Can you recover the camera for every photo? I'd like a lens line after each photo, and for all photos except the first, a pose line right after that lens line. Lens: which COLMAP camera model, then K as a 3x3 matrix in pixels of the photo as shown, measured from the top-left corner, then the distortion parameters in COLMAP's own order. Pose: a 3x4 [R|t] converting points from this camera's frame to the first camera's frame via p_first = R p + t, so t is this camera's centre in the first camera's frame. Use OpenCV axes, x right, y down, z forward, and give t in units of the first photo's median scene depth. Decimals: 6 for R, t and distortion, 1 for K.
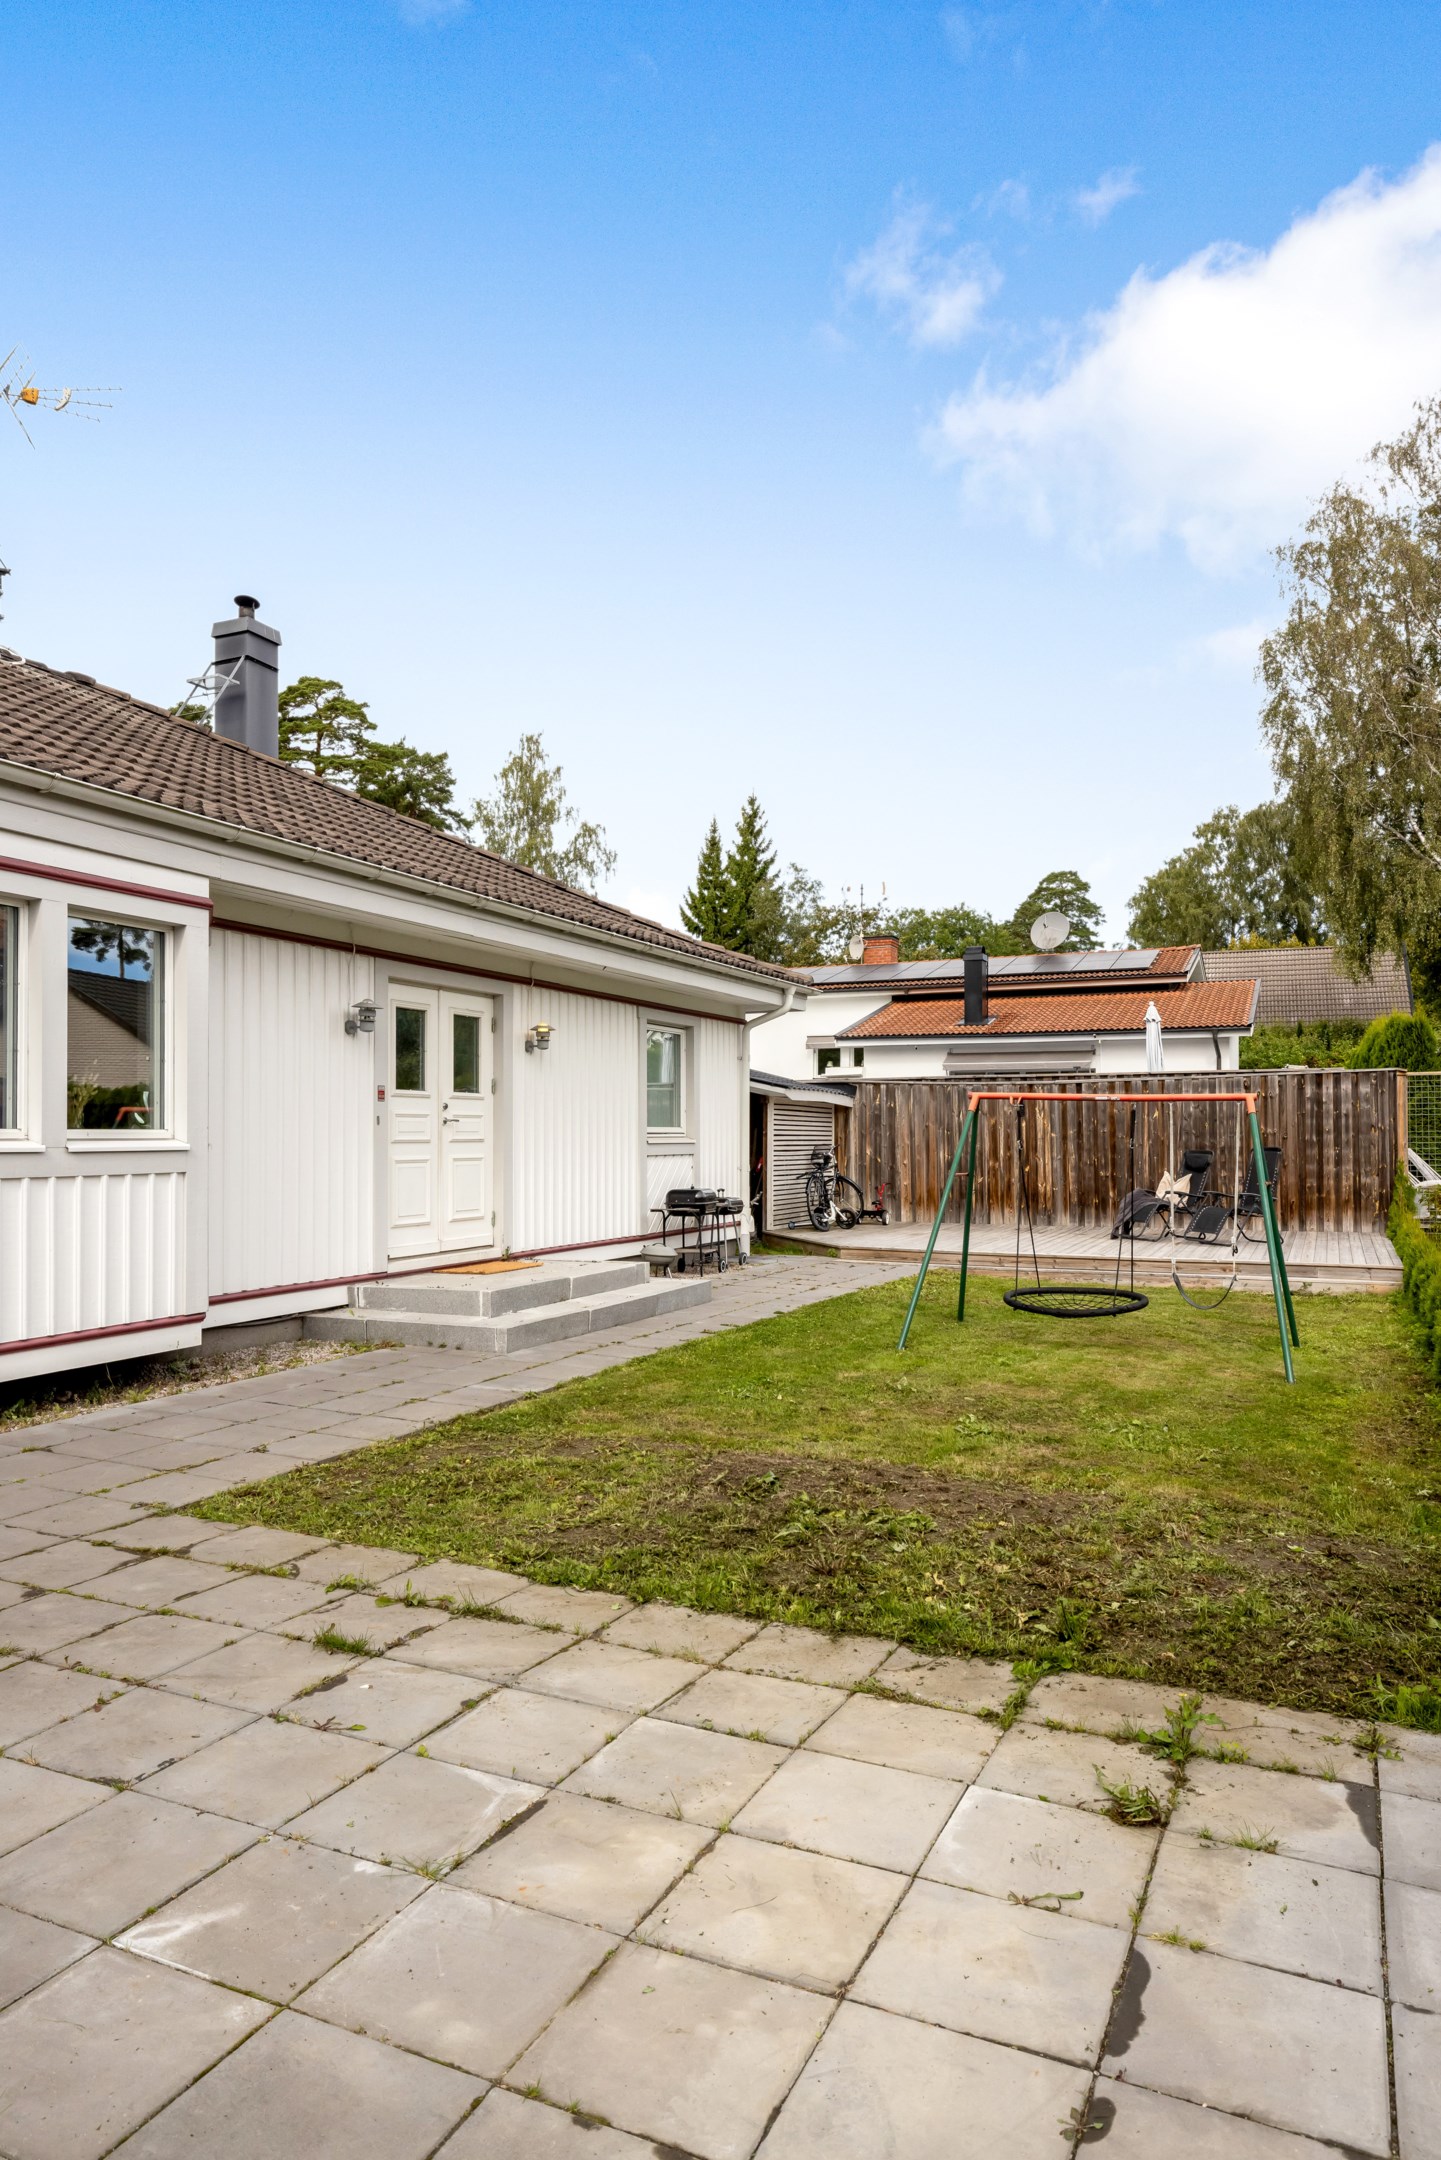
lens RADIAL K [[1367.5, 0, 764.7], [0, 1367.5, 1141.7], [0, 0, 1]] dist [-0.002733, 0.007175]
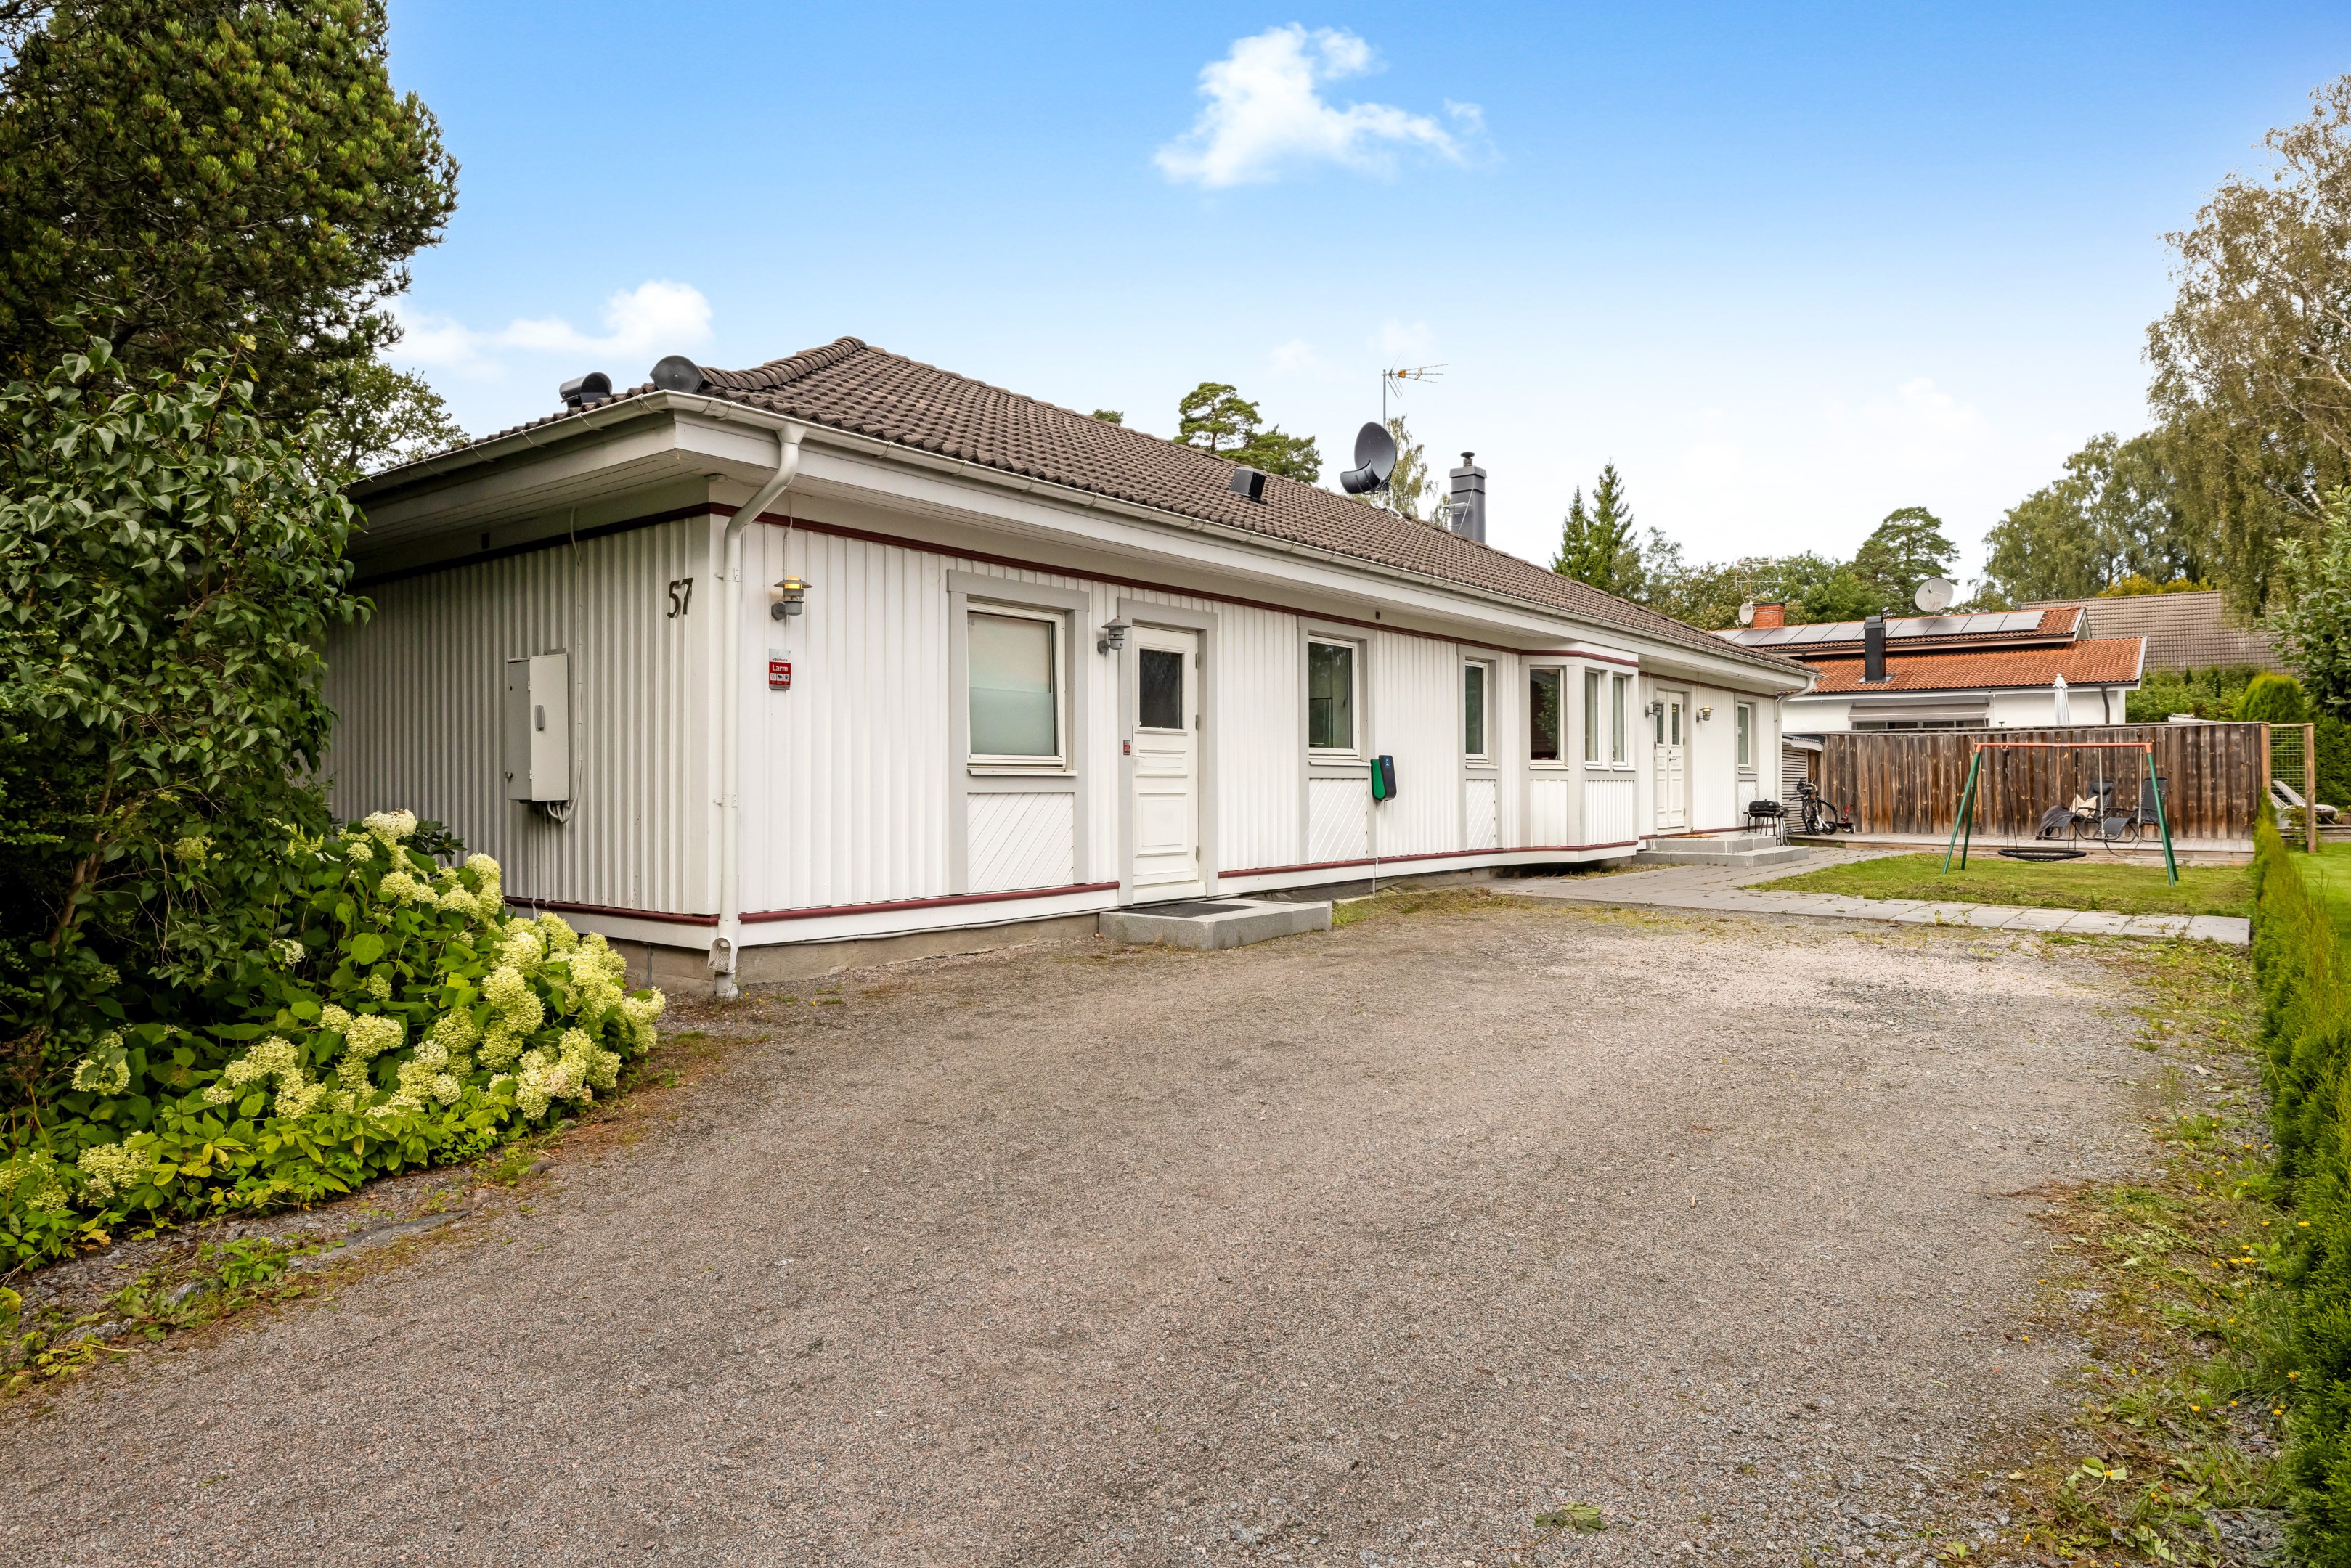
lens RADIAL K [[1415.0, 0, 1182.5], [0, 1415.0, 787.2], [0, 0, 1]] dist [0.004732, 0.000318]
pose [[0.969918, 0.001015, -0.243430, -0.129620], [-0.001389, 0.999998, -0.001364, 0.008513], [0.243428, 0.001661, 0.969918, -0.343213]]
